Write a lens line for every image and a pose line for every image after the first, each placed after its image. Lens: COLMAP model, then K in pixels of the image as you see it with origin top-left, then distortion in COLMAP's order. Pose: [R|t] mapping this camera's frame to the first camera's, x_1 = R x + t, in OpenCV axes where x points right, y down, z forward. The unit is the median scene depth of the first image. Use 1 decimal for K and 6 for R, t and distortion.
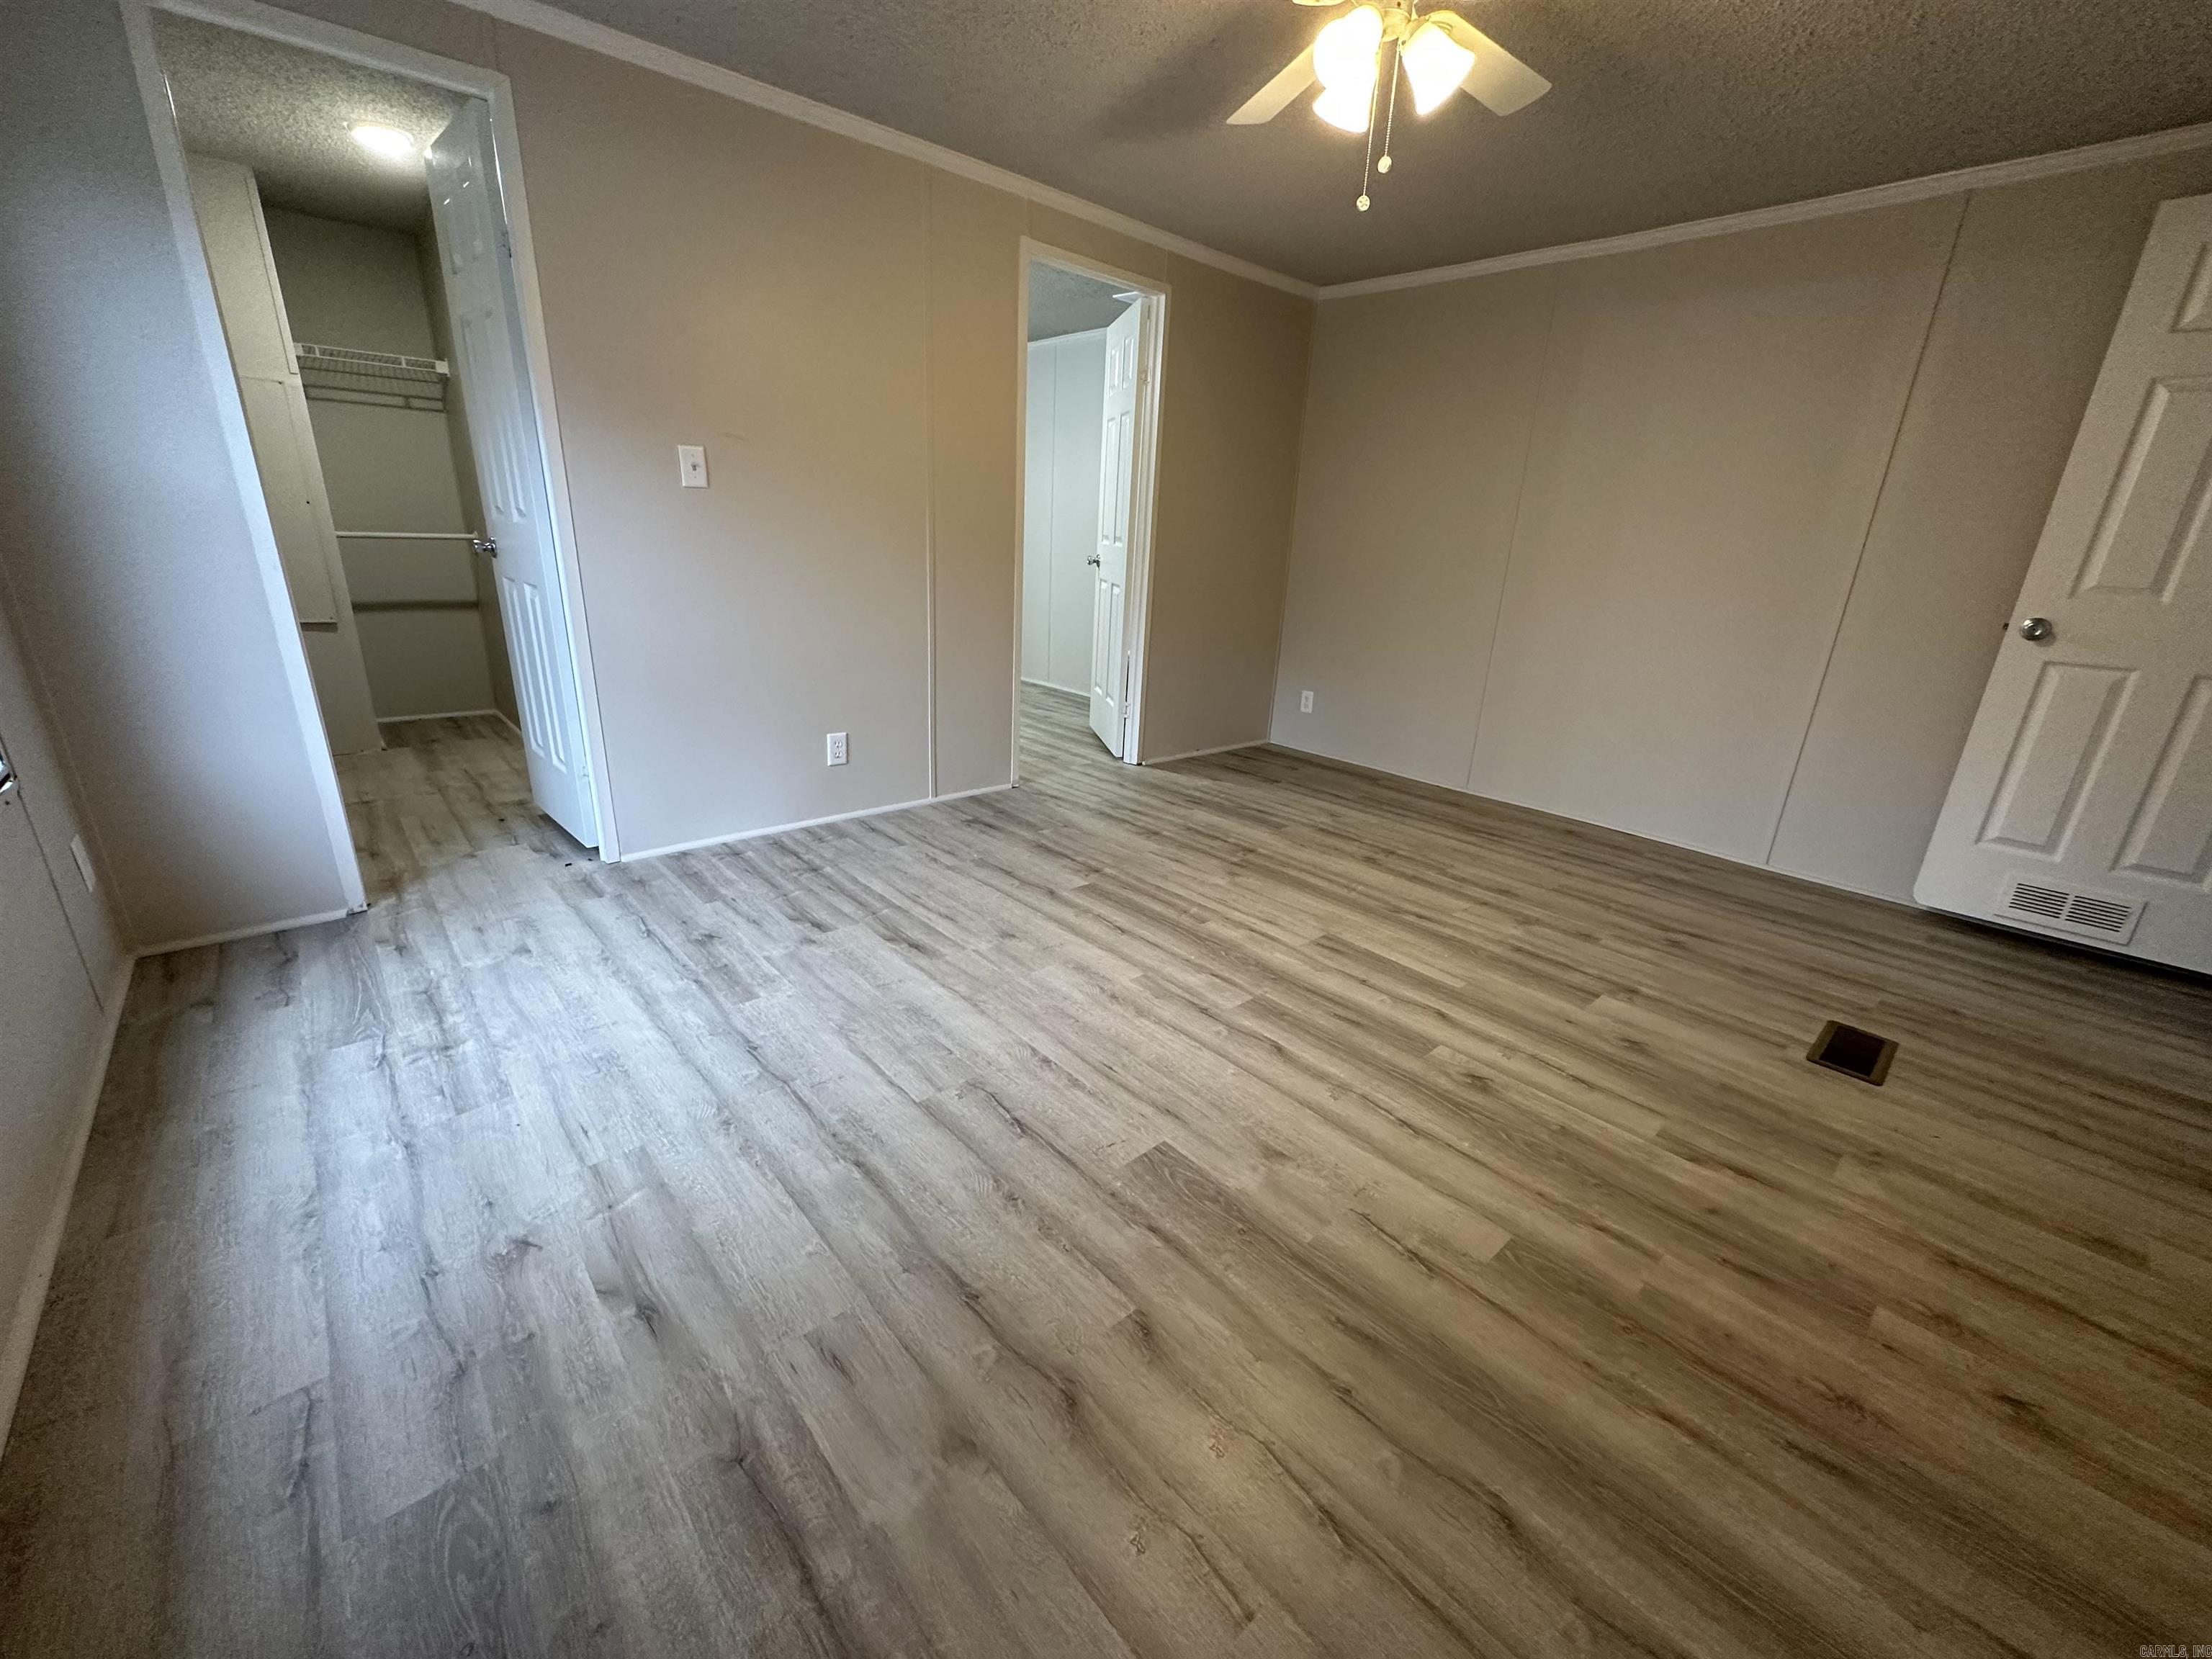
lens RADIAL K [[879.8, 0, 1097.5], [0, 879.8, 826.9], [0, 0, 1]] dist [-0.003758, 0.000418]
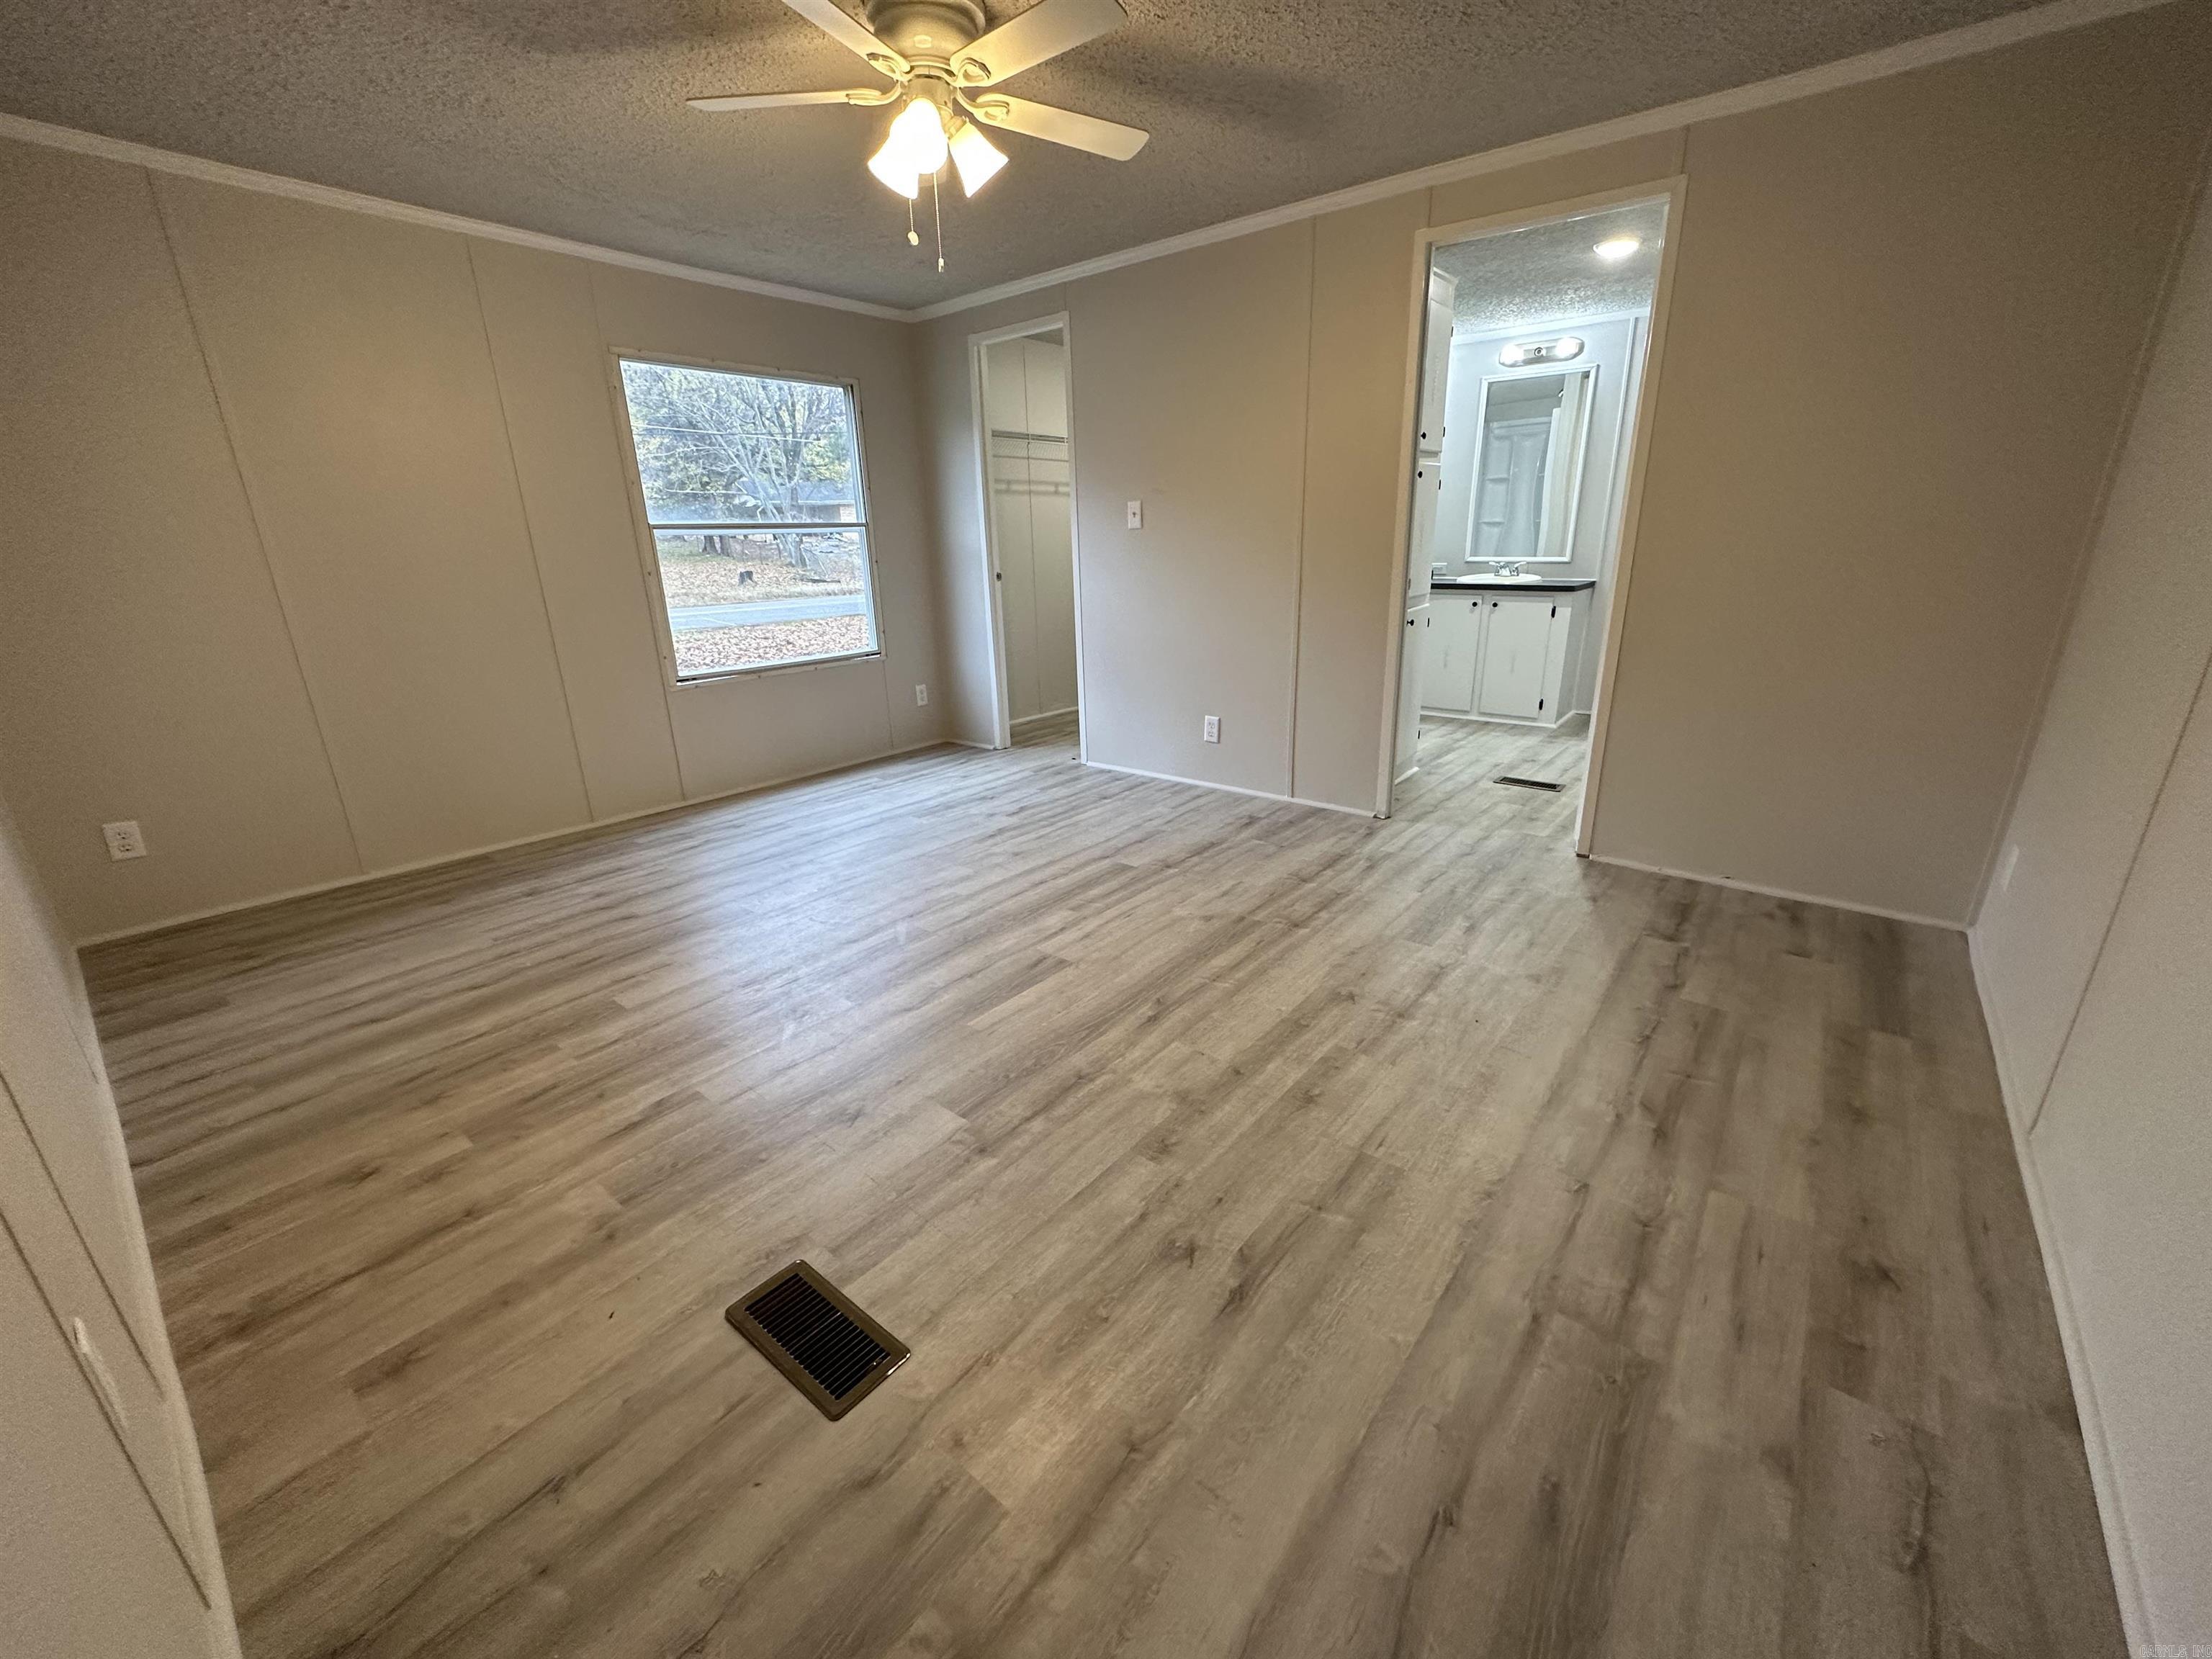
lens RADIAL K [[879.8, 0, 1107.4], [0, 879.8, 827.9], [0, 0, 1]] dist [-0.003758, 0.000418]
pose [[0.157036, 0.264489, -0.951517, 1.076268], [-0.286799, 0.934163, 0.212333, -0.216370], [0.945032, 0.239551, 0.222552, 0.745621]]
